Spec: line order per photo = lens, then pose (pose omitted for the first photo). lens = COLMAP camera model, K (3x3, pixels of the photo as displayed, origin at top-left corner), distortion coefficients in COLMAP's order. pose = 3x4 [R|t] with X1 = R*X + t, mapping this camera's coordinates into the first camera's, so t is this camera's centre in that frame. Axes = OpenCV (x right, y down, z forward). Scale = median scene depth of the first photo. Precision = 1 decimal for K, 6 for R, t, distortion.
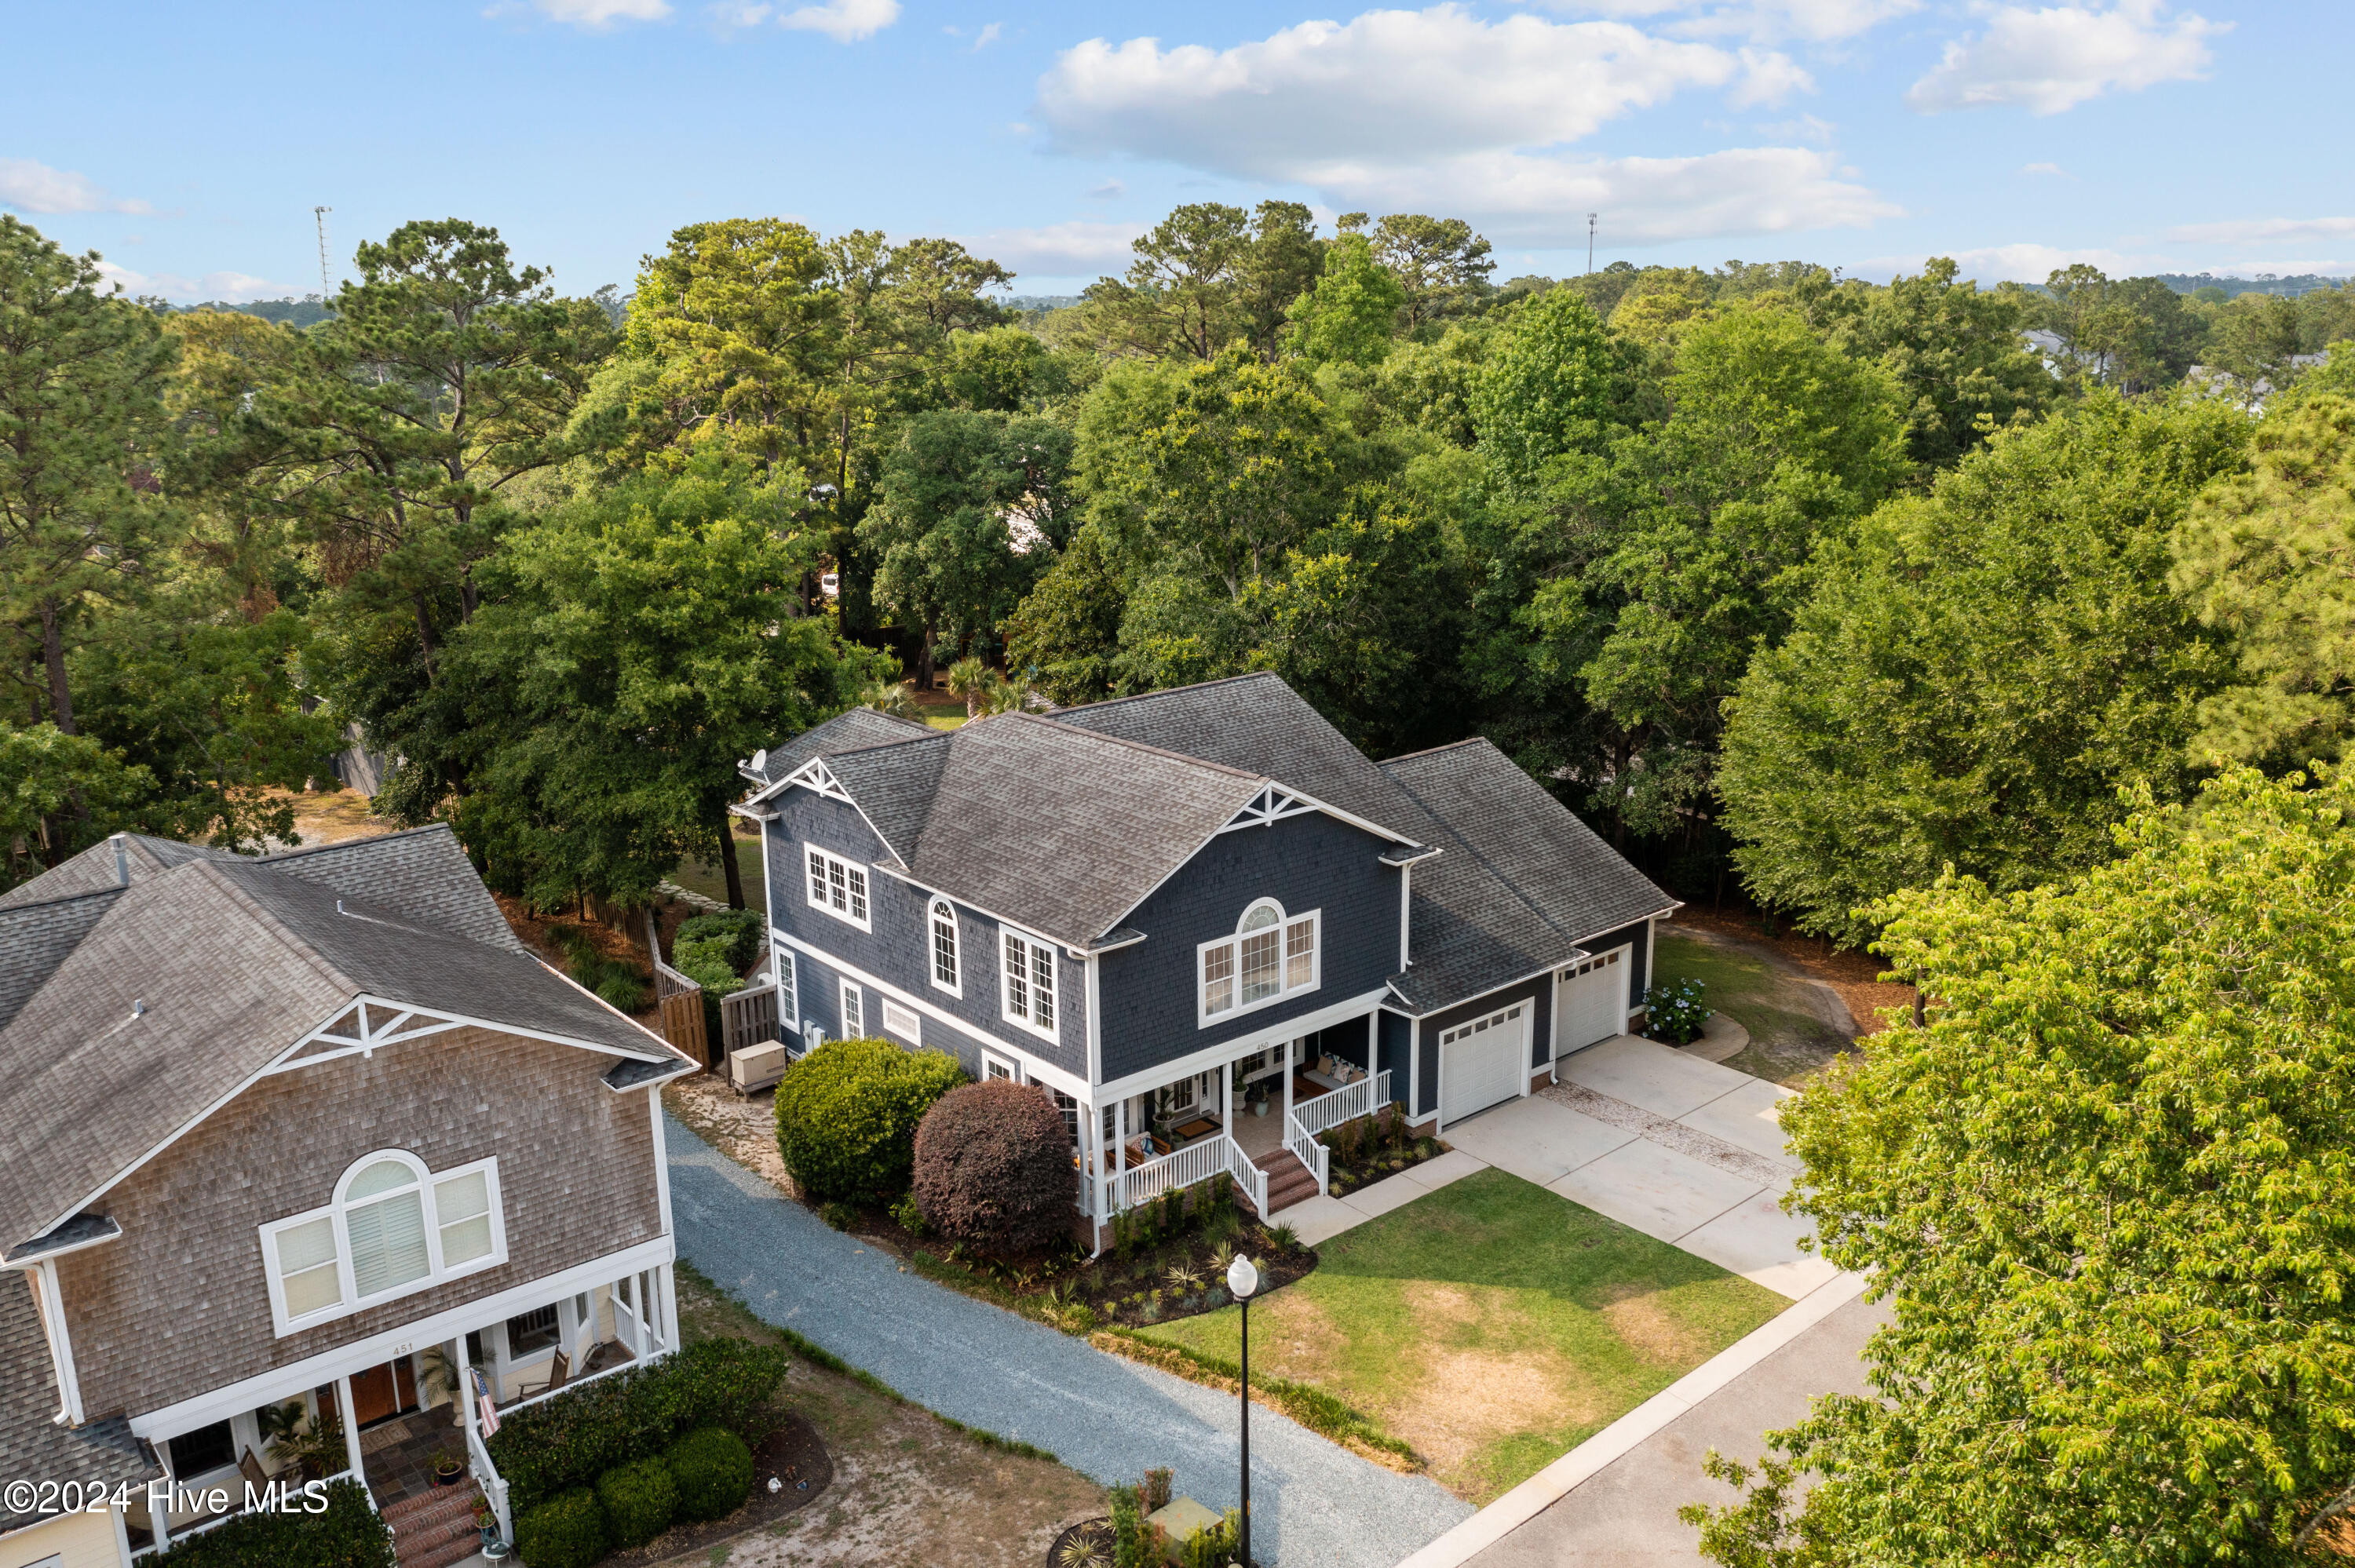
lens RADIAL K [[1860.4, 0, 1181.5], [0, 1860.4, 747.9], [0, 0, 1]] dist [-0.002829, -0.000736]
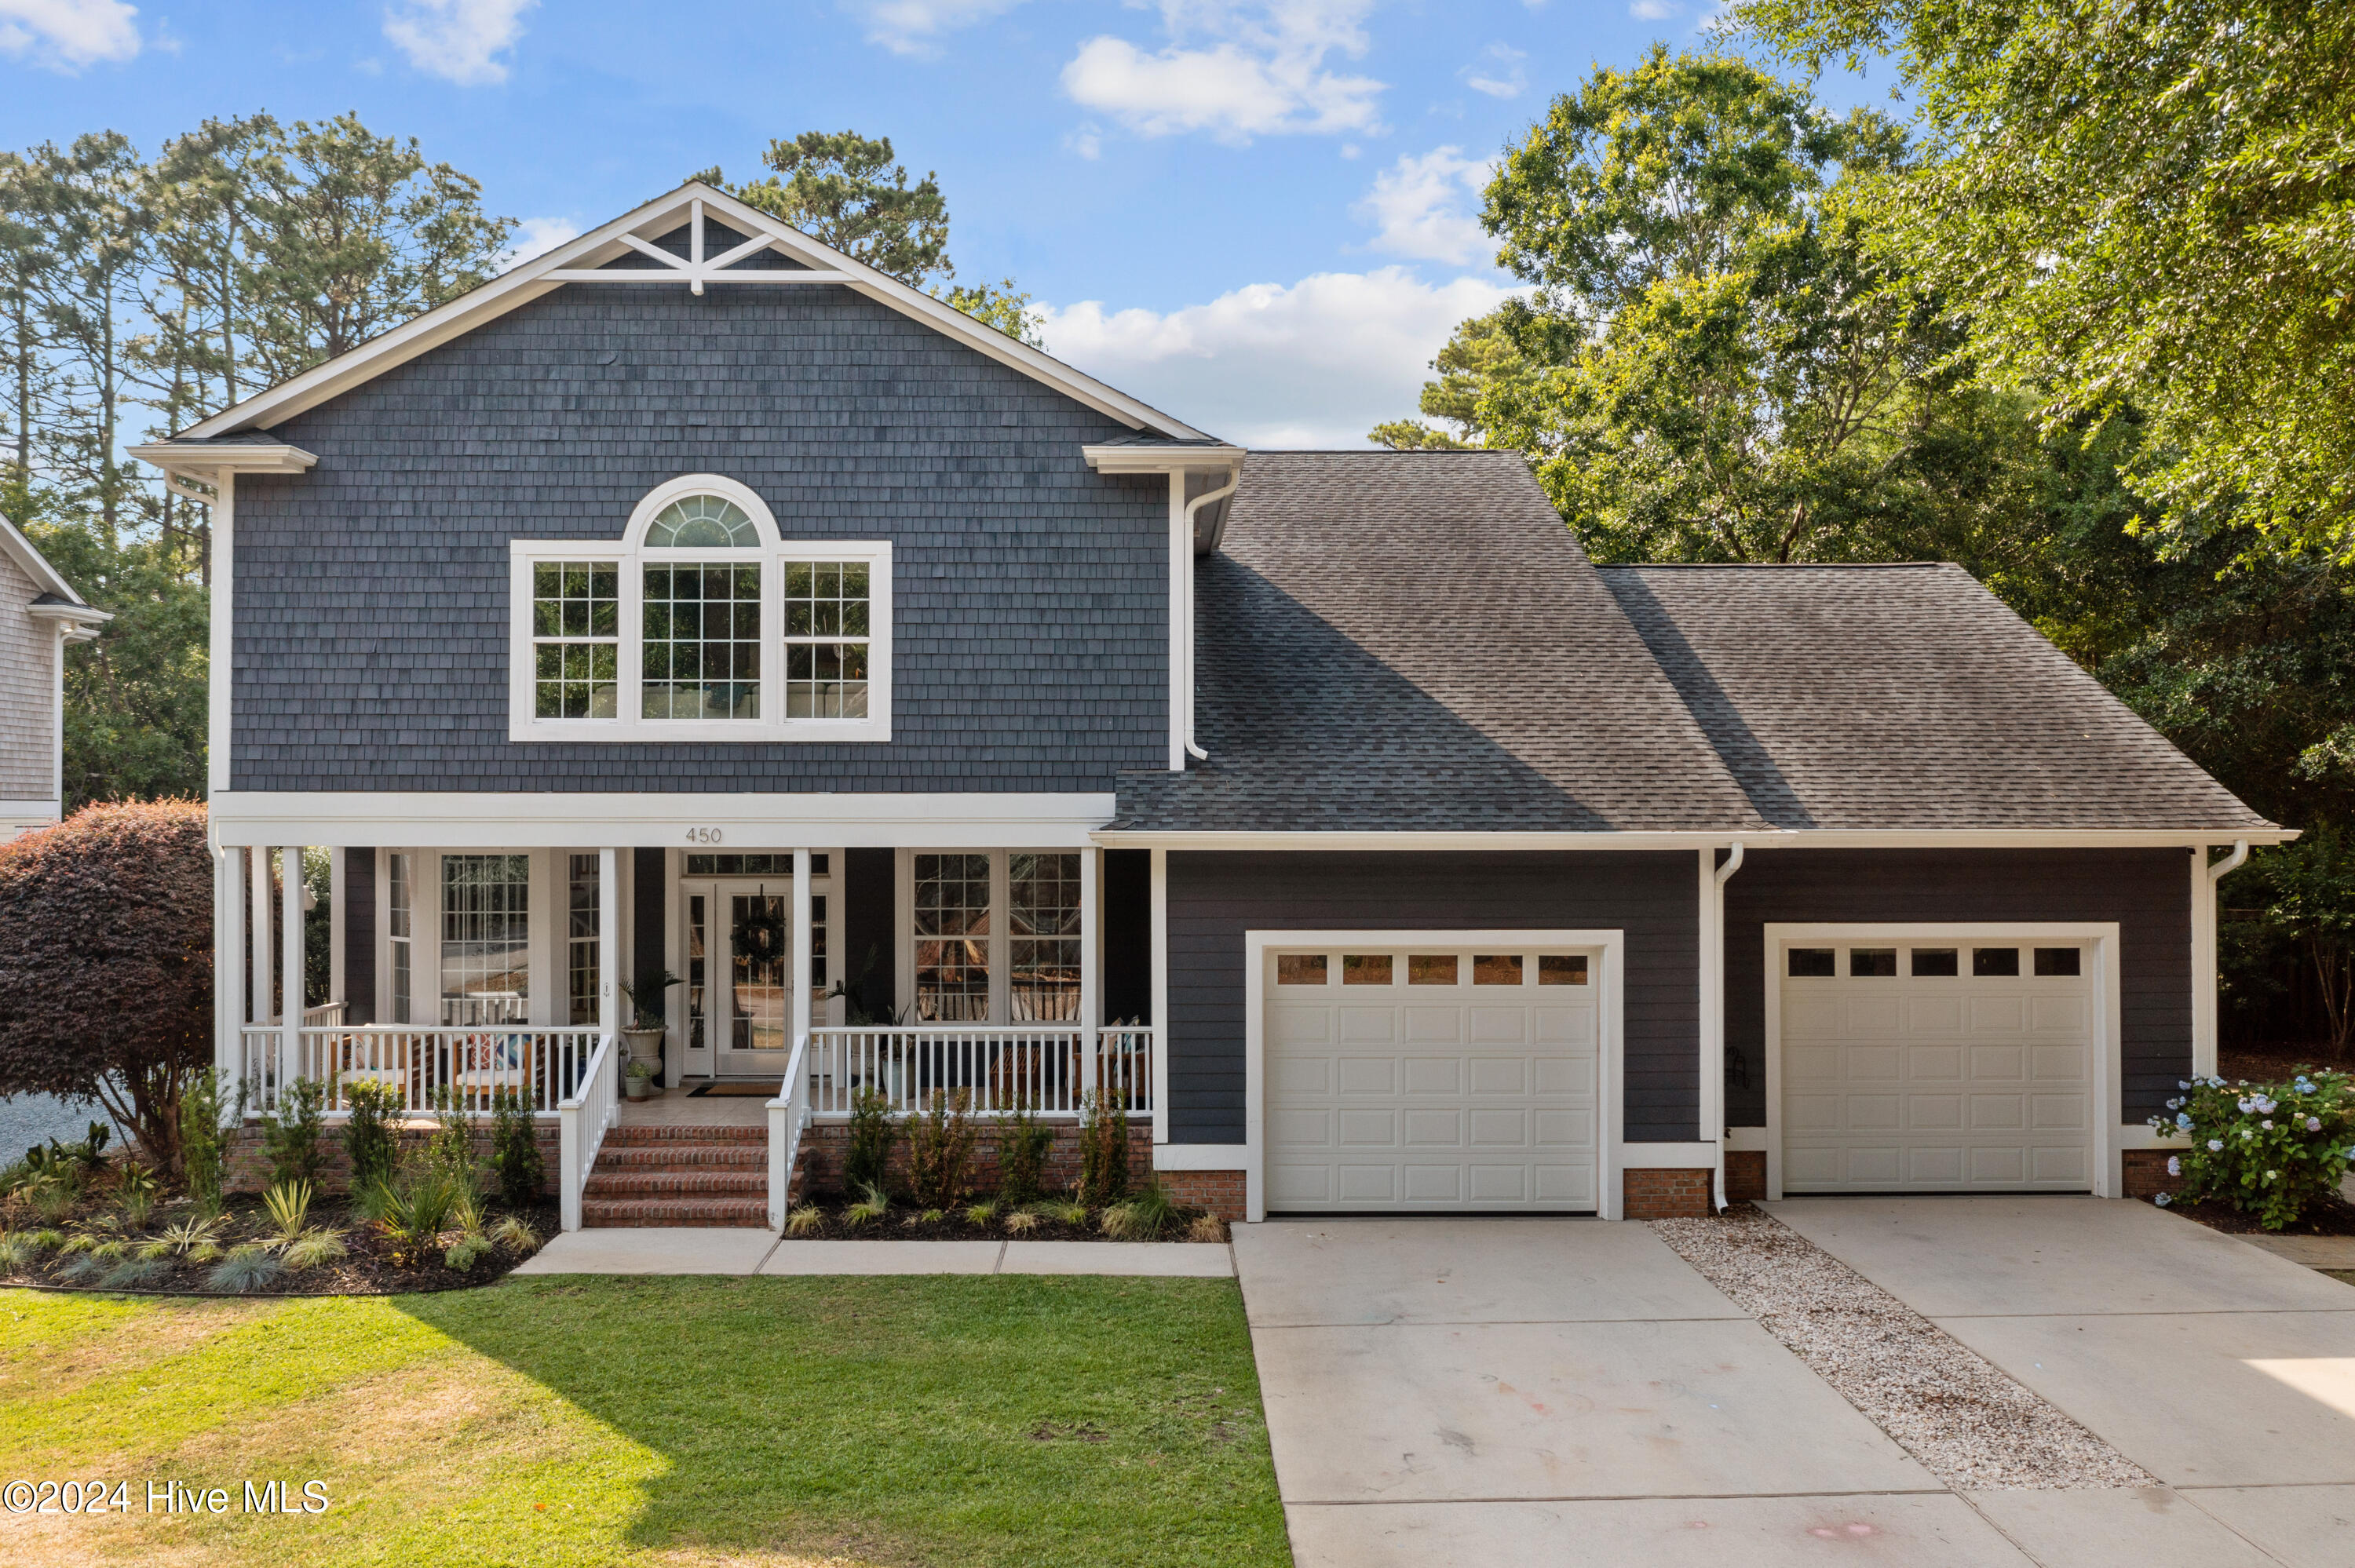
lens RADIAL K [[1860.4, 0, 1181.5], [0, 1860.4, 747.9], [0, 0, 1]] dist [-0.002829, -0.000736]
pose [[0.775596, 0.004741, -0.631212, 0.393571], [-0.155616, 0.970544, -0.183922, 0.198712], [0.611748, 0.240876, 0.753488, 0.723771]]
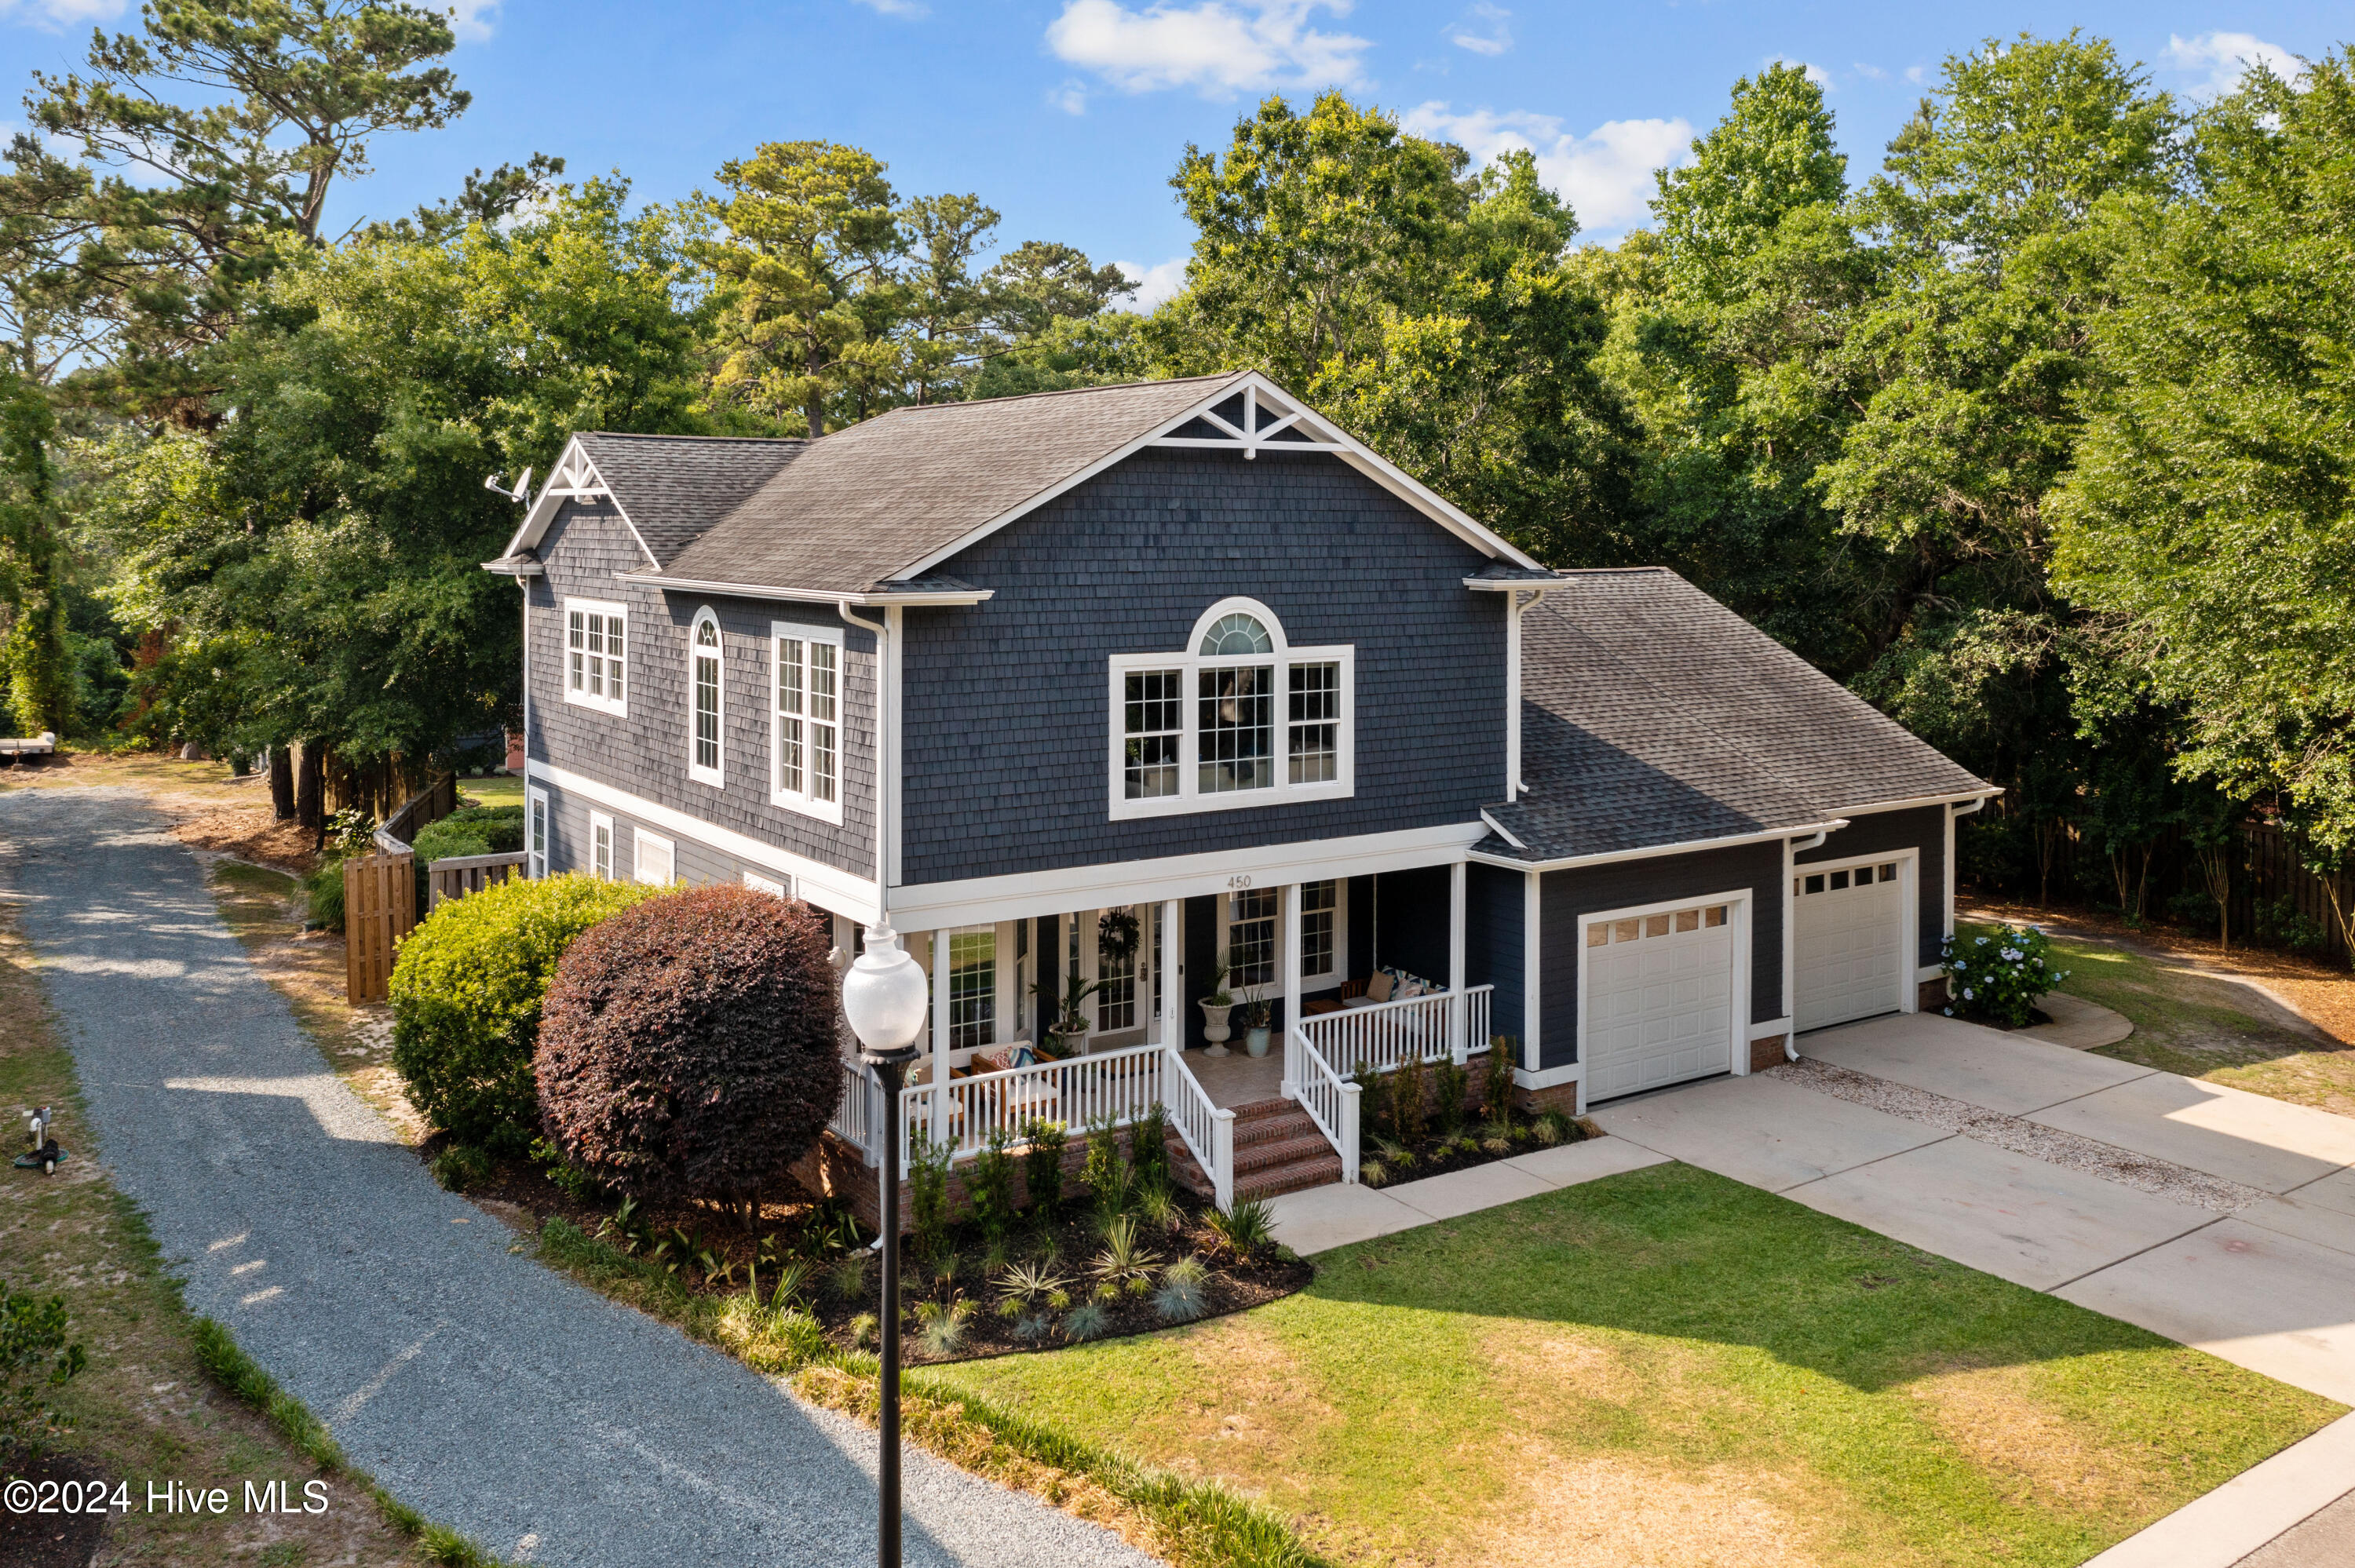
lens RADIAL K [[1926.1, 0, 1175.1], [0, 1926.1, 510.8], [0, 0, 1]] dist [-0.006689, -0.003139]
pose [[0.993869, 0.014617, -0.109594, 0.083585], [-0.040201, 0.971152, -0.235047, 0.184444], [0.102996, 0.238012, 0.965786, 0.416832]]
